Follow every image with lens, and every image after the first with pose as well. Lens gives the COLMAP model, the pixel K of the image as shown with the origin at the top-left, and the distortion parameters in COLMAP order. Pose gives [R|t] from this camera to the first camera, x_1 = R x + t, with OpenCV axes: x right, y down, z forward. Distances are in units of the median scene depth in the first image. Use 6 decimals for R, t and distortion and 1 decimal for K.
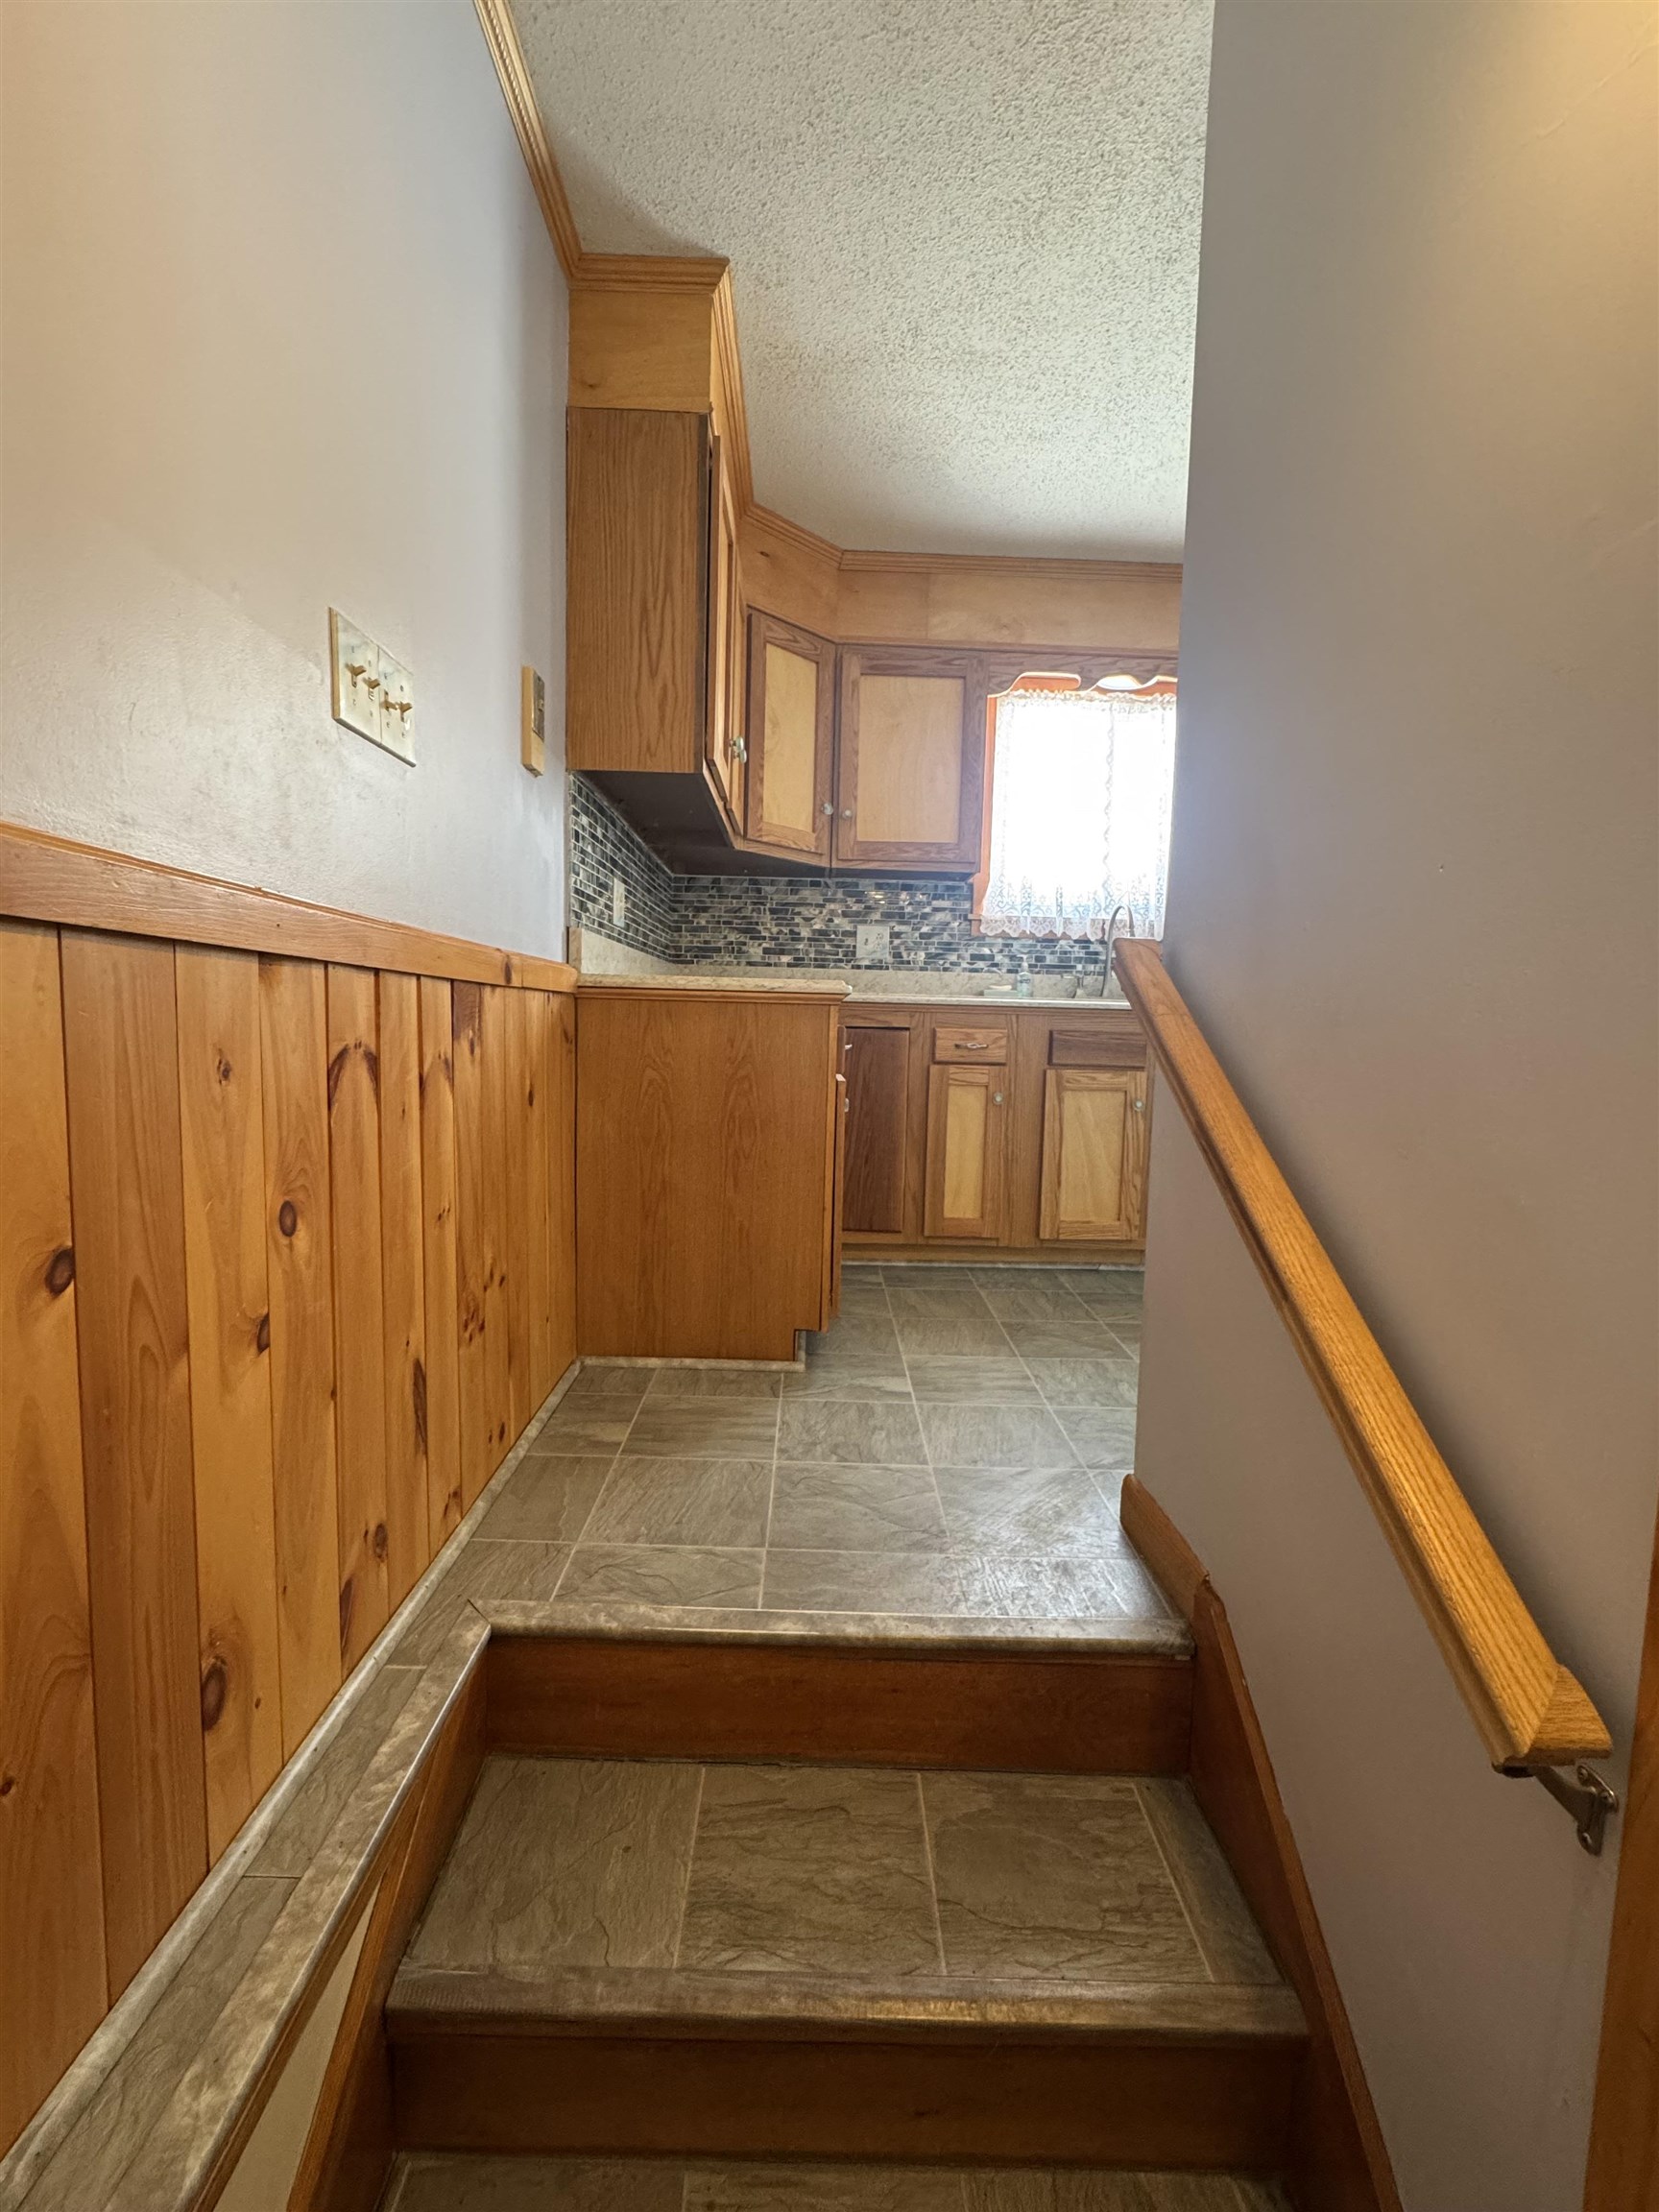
lens RADIAL K [[952.2, 0, 823.7], [0, 952.2, 1106.9], [0, 0, 1]] dist [0.003342, -0.000365]
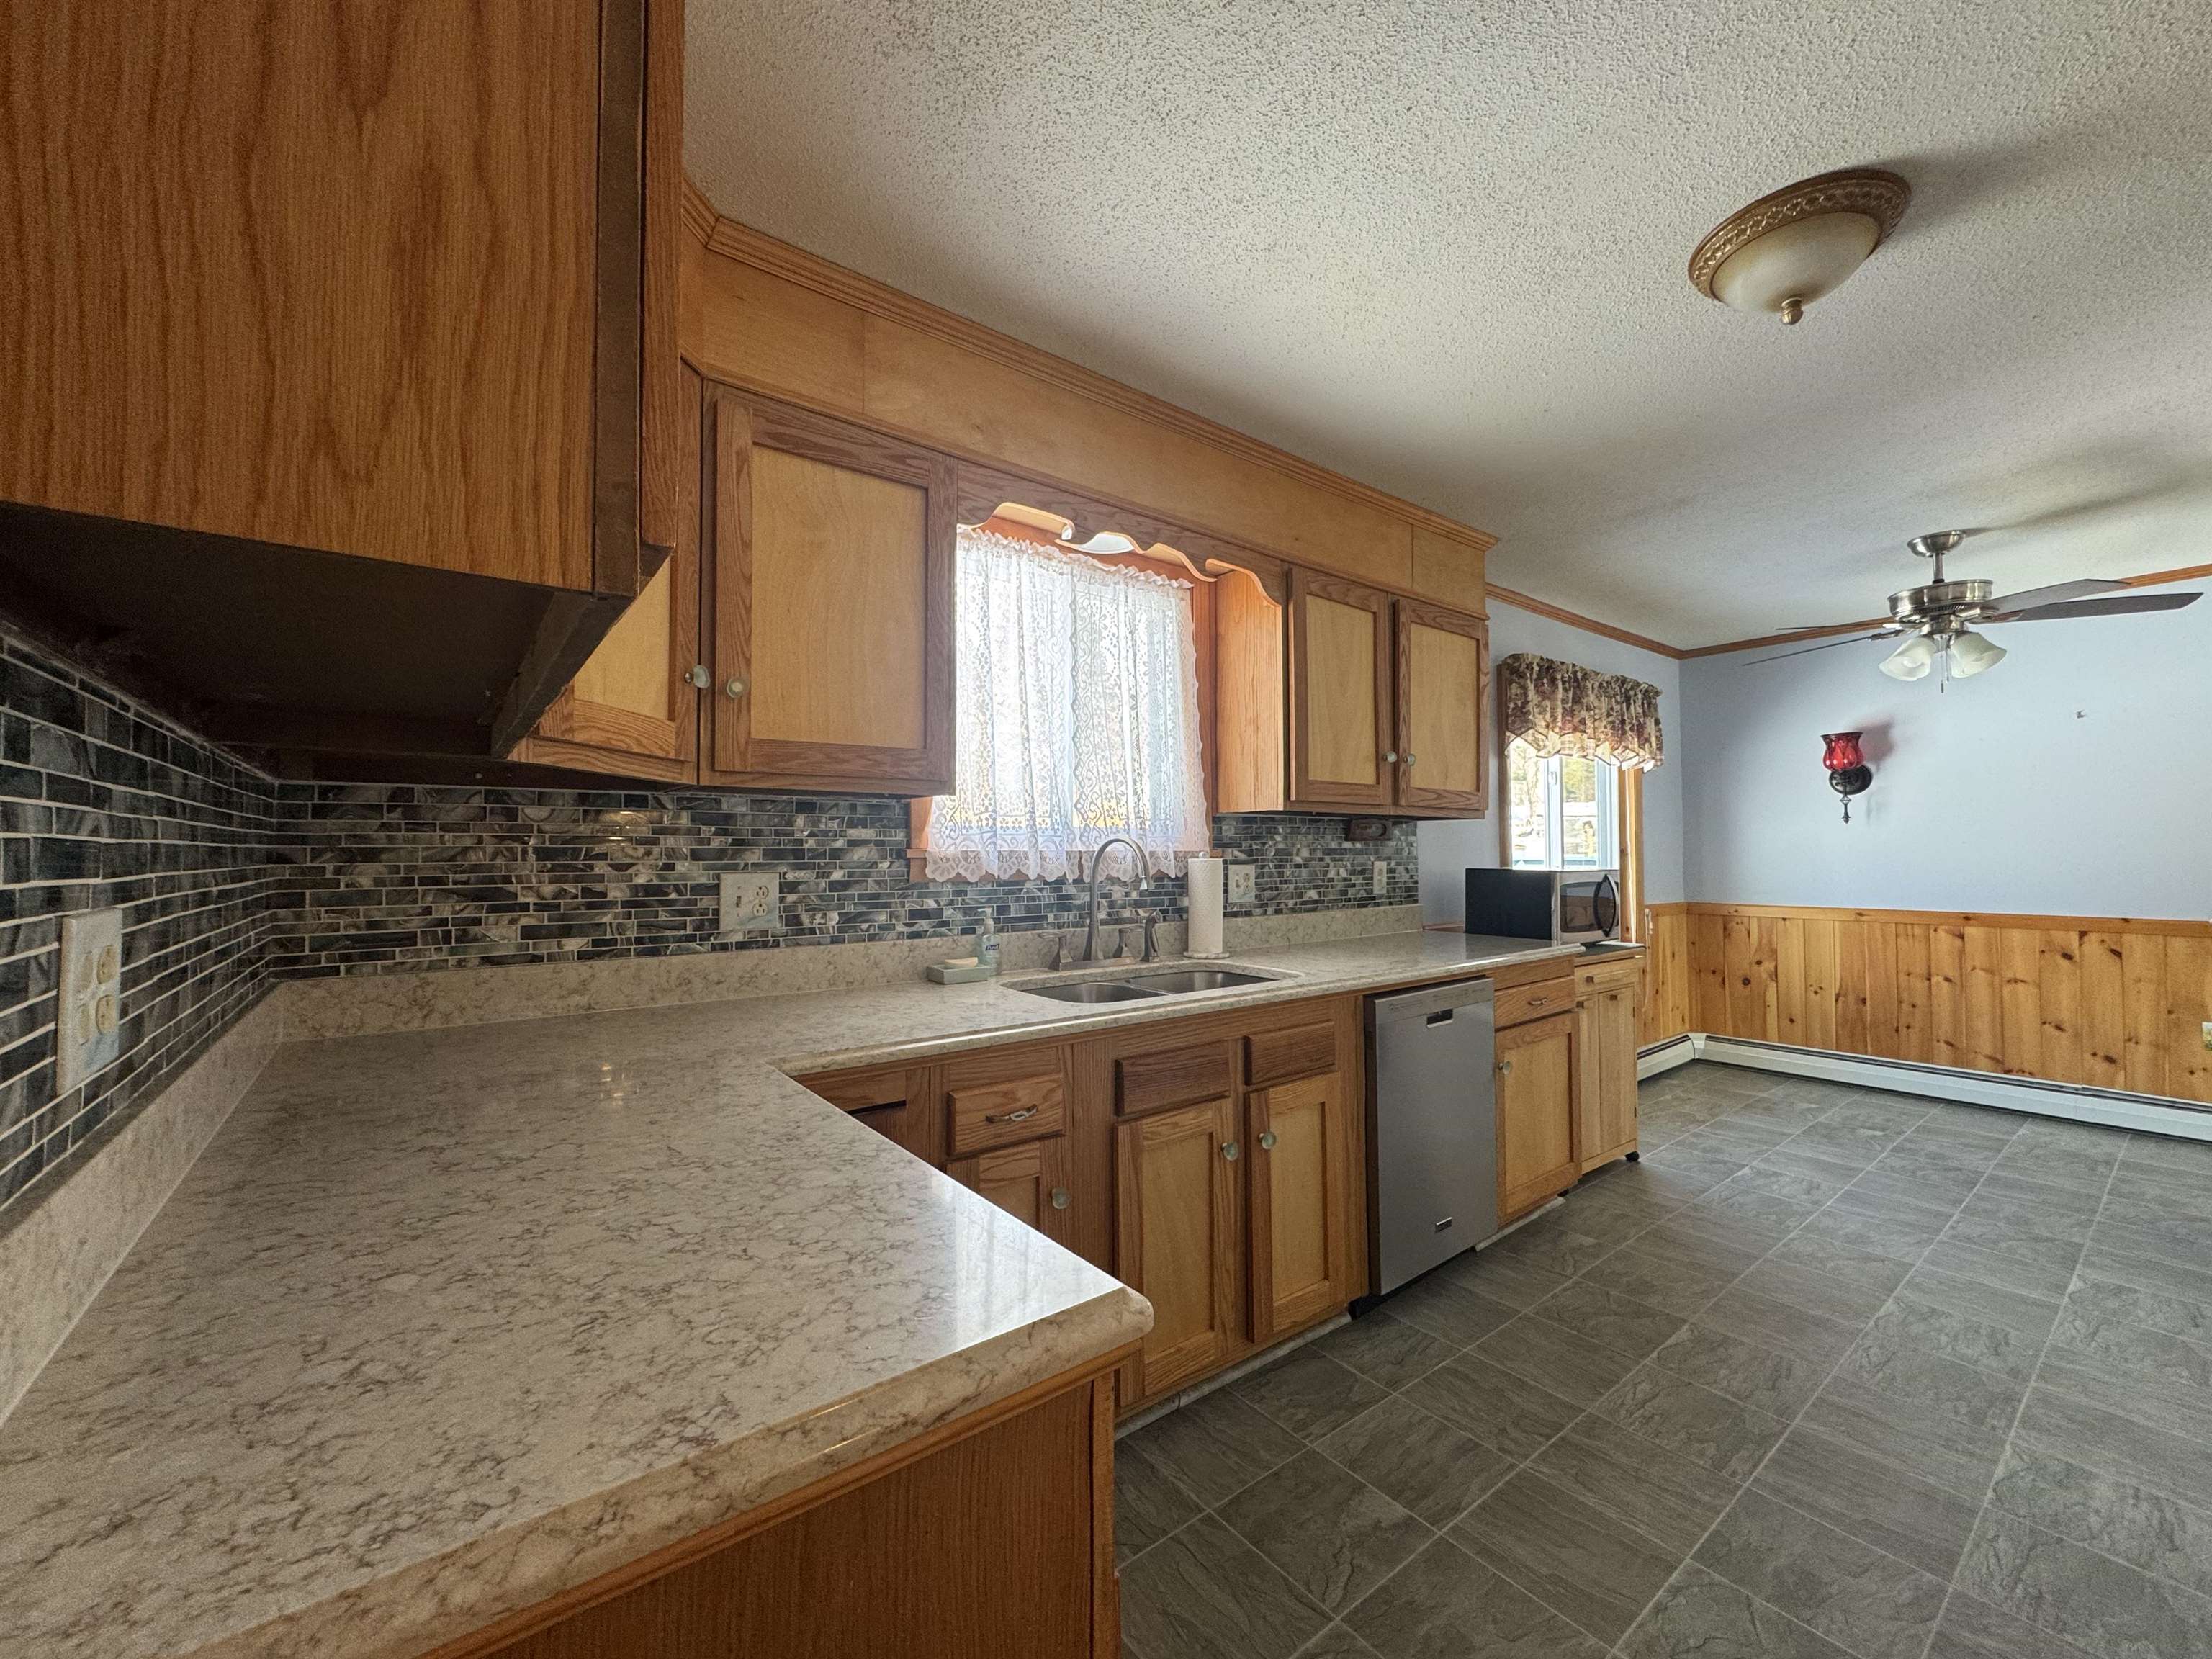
lens RADIAL K [[876.7, 0, 1098.4], [0, 876.7, 828.8], [0, 0, 1]] dist [-0.005074, 0.001246]
pose [[0.799170, -0.015394, 0.600908, -0.097382], [0.080734, 0.993363, -0.081923, -0.156936], [-0.595659, 0.113984, 0.795109, 0.451876]]
